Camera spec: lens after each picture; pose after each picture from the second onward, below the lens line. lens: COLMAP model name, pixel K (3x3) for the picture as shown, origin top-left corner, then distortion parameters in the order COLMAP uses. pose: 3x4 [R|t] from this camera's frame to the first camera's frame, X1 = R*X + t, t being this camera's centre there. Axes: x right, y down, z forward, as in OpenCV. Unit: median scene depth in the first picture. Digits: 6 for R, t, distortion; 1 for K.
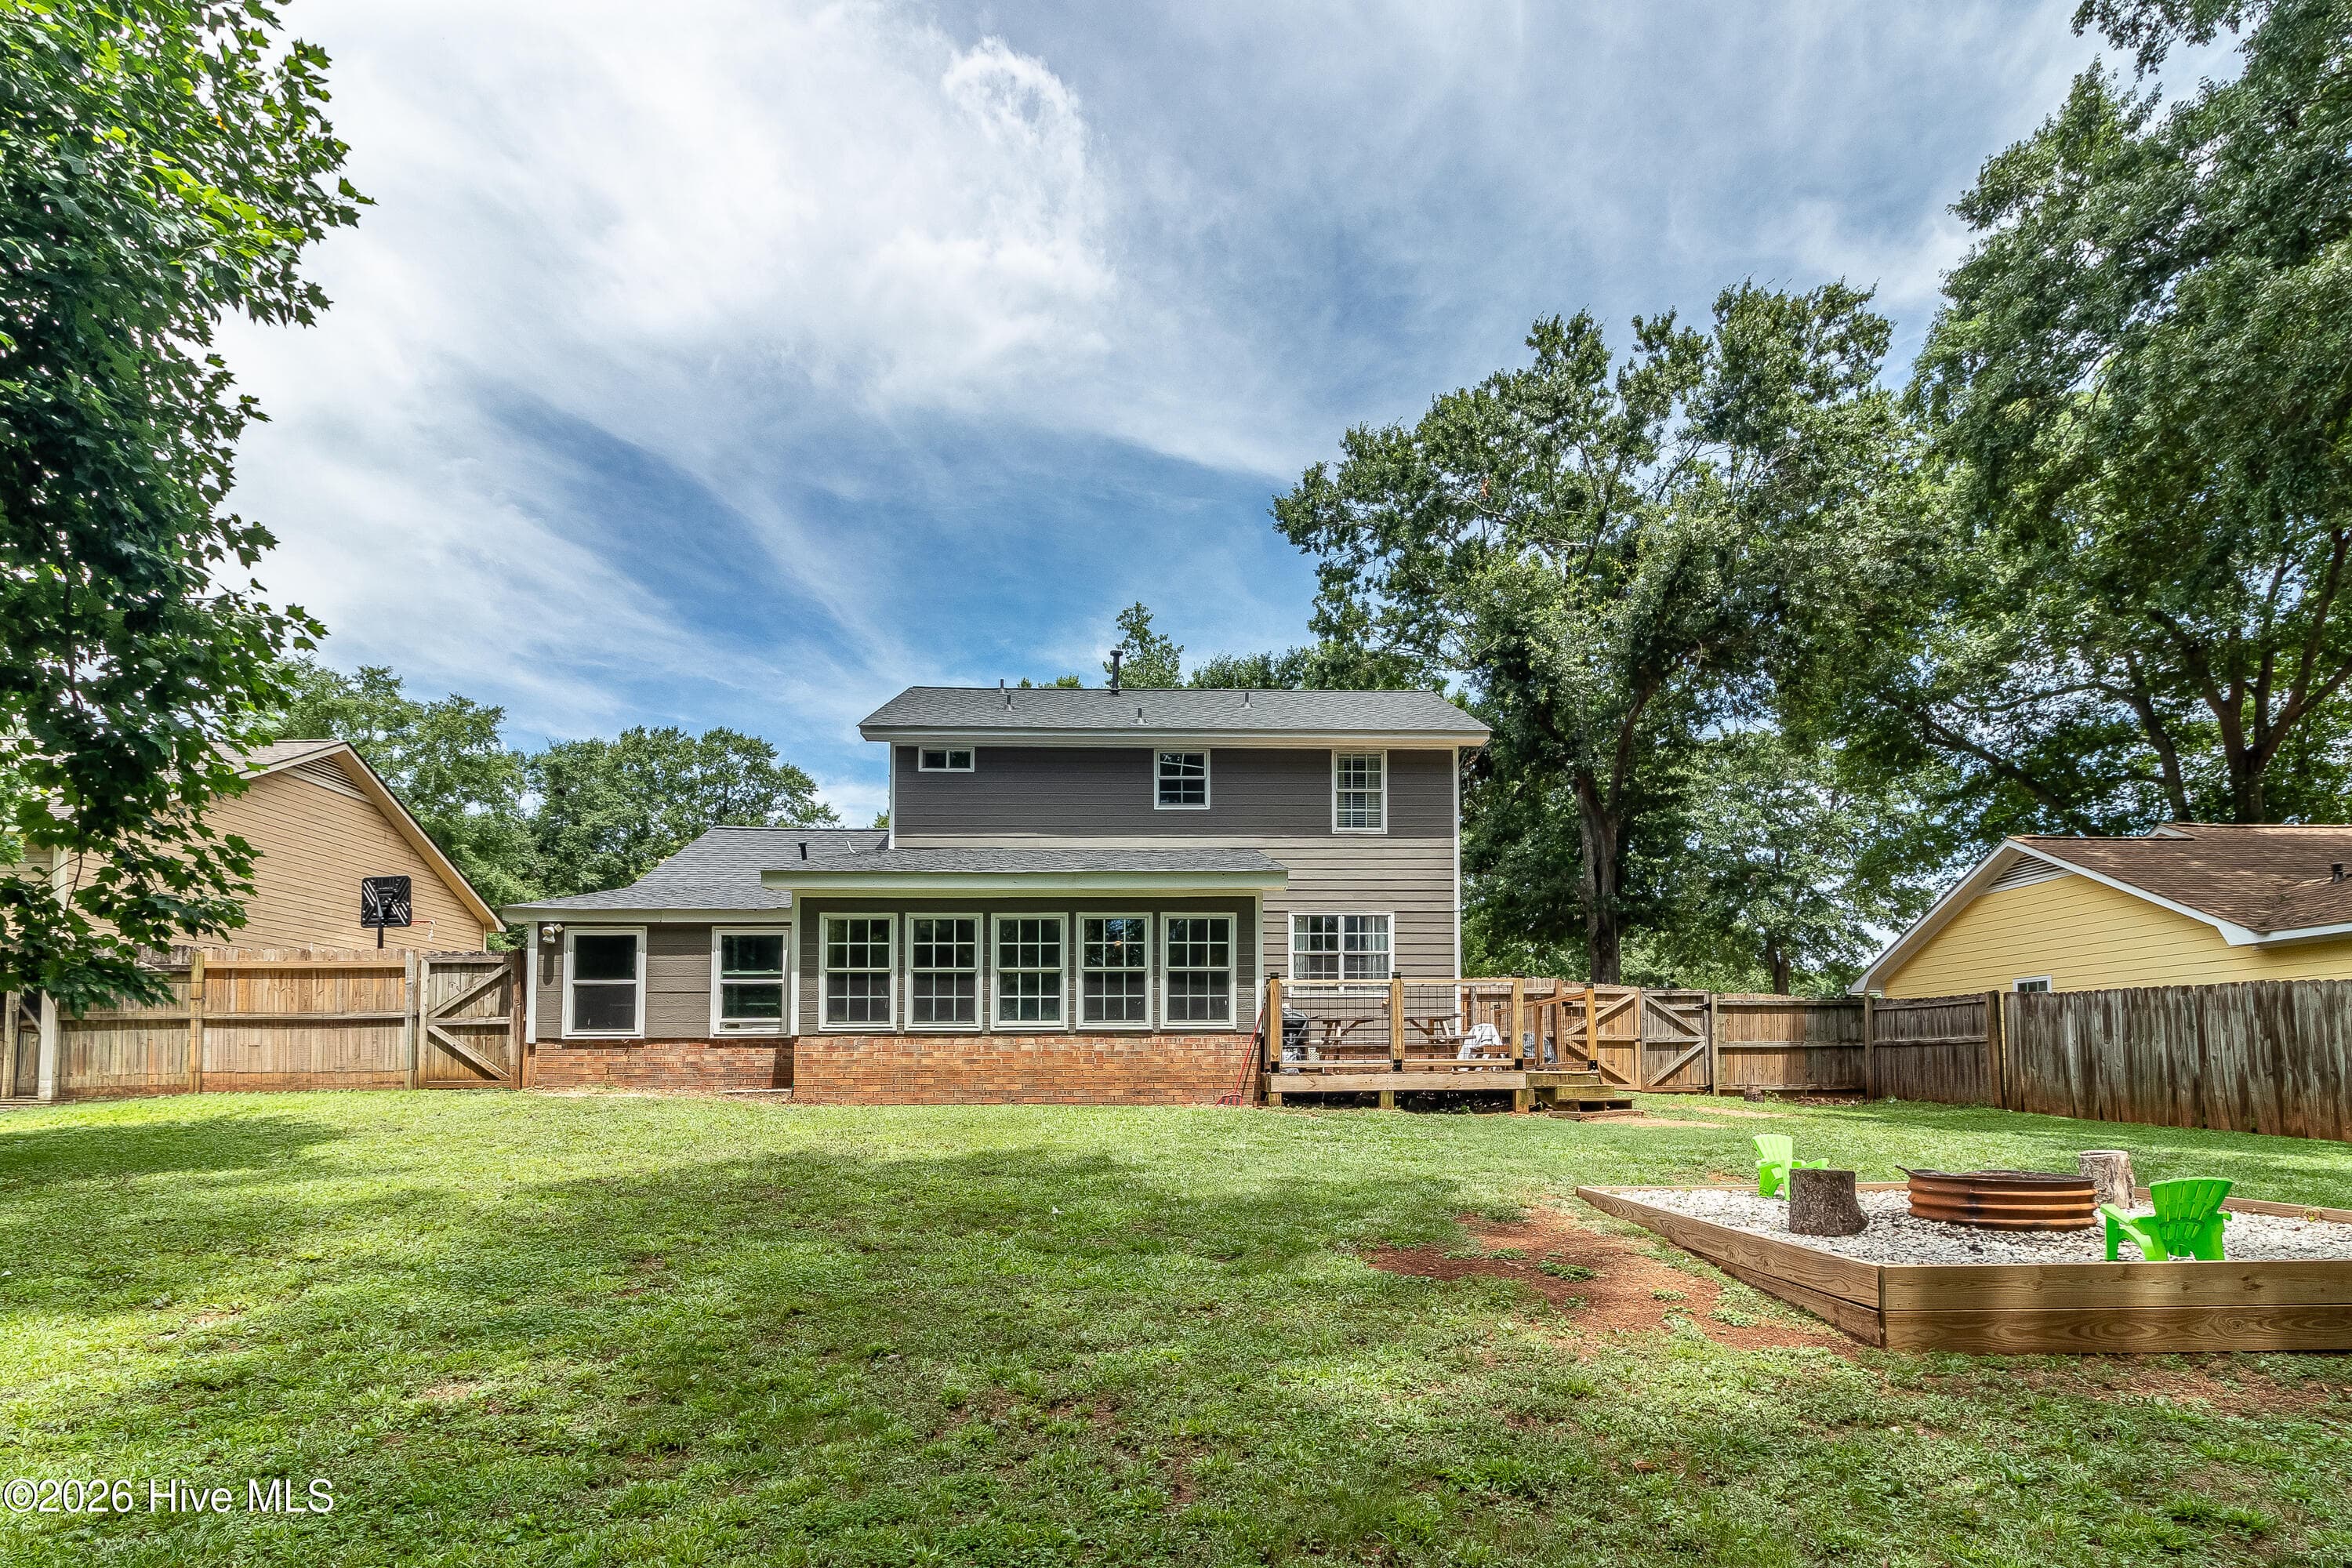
lens RADIAL K [[1204.0, 0, 1183.3], [0, 1204.0, 1034.9], [0, 0, 1]] dist [0.000227, 0.000443]
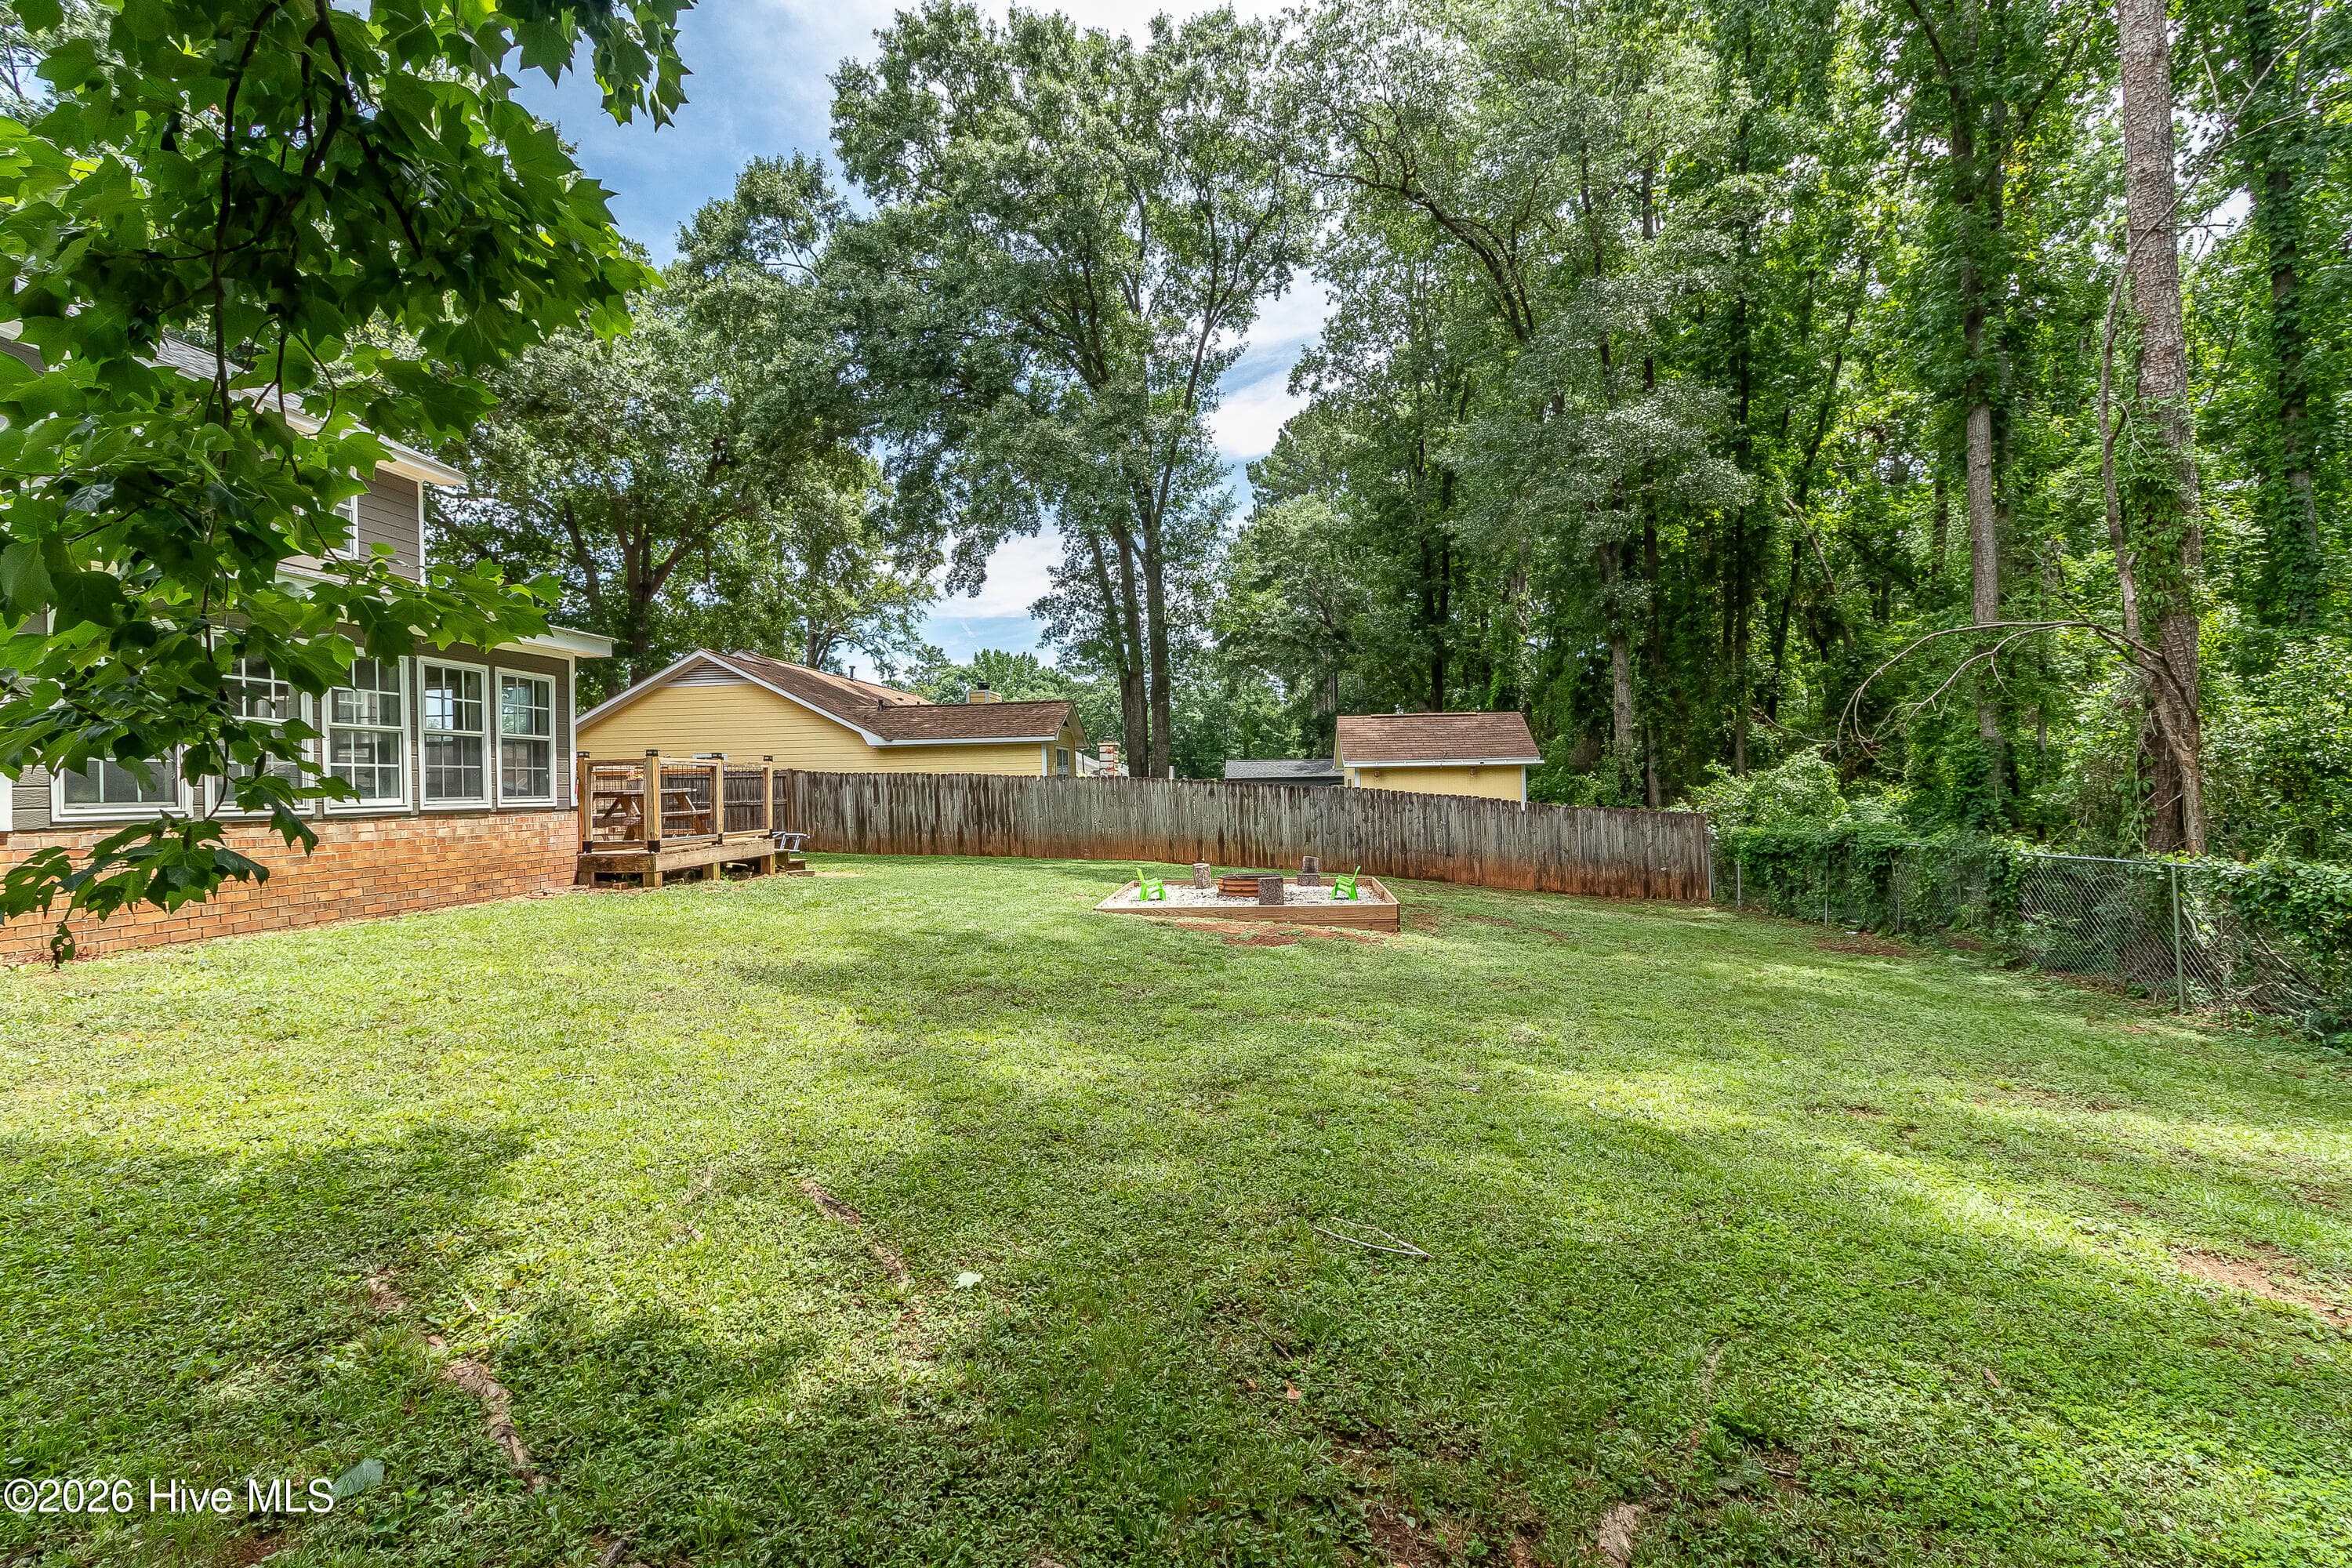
lens RADIAL K [[1125.5, 0, 1314.5], [0, 1125.5, 782.3], [0, 0, 1]] dist [-0.002286, -0.000368]
pose [[0.010547, 0.007535, 0.999916, -0.739727], [-0.018562, 0.999801, -0.007339, -0.025421], [-0.999772, -0.018483, 0.010685, 0.402837]]
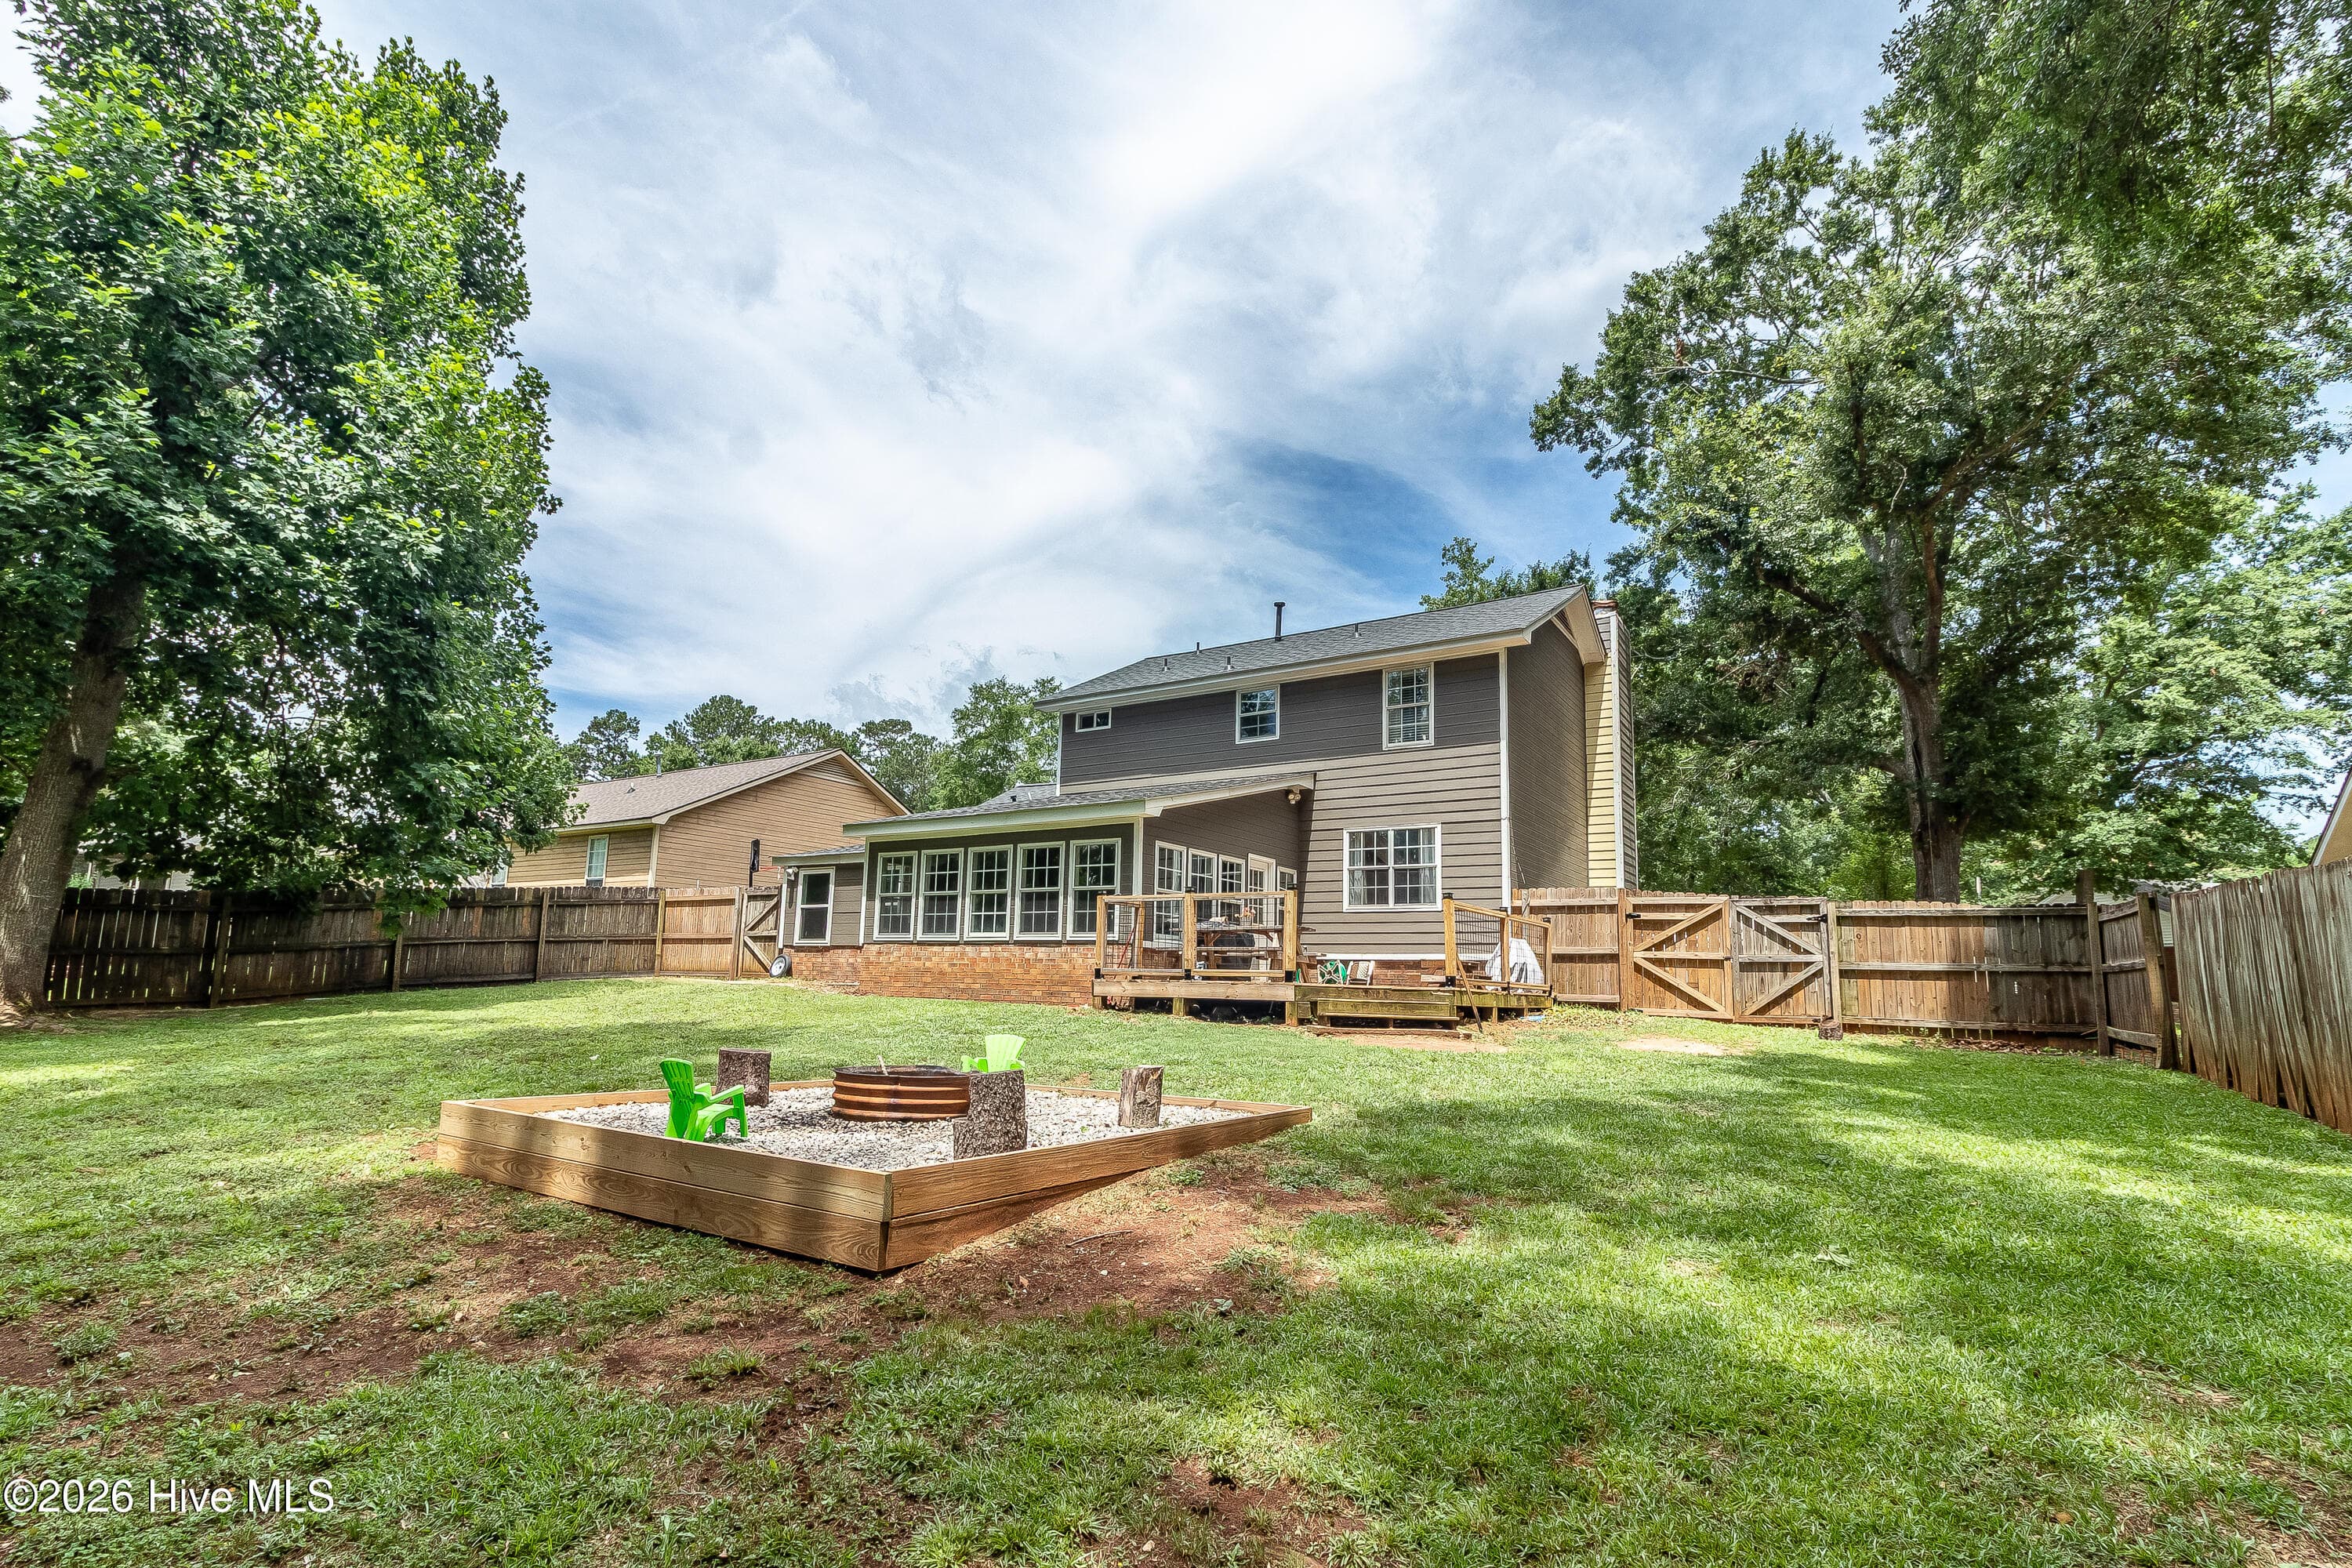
lens RADIAL K [[1142.6, 0, 1173.7], [0, 1142.6, 814.6], [0, 0, 1]] dist [0.001384, 0.000079]
pose [[0.797954, -0.061281, -0.599595, 0.689734], [-0.011469, 0.993094, -0.116761, 0.002424], [0.602610, 0.100047, 0.791740, 0.162442]]
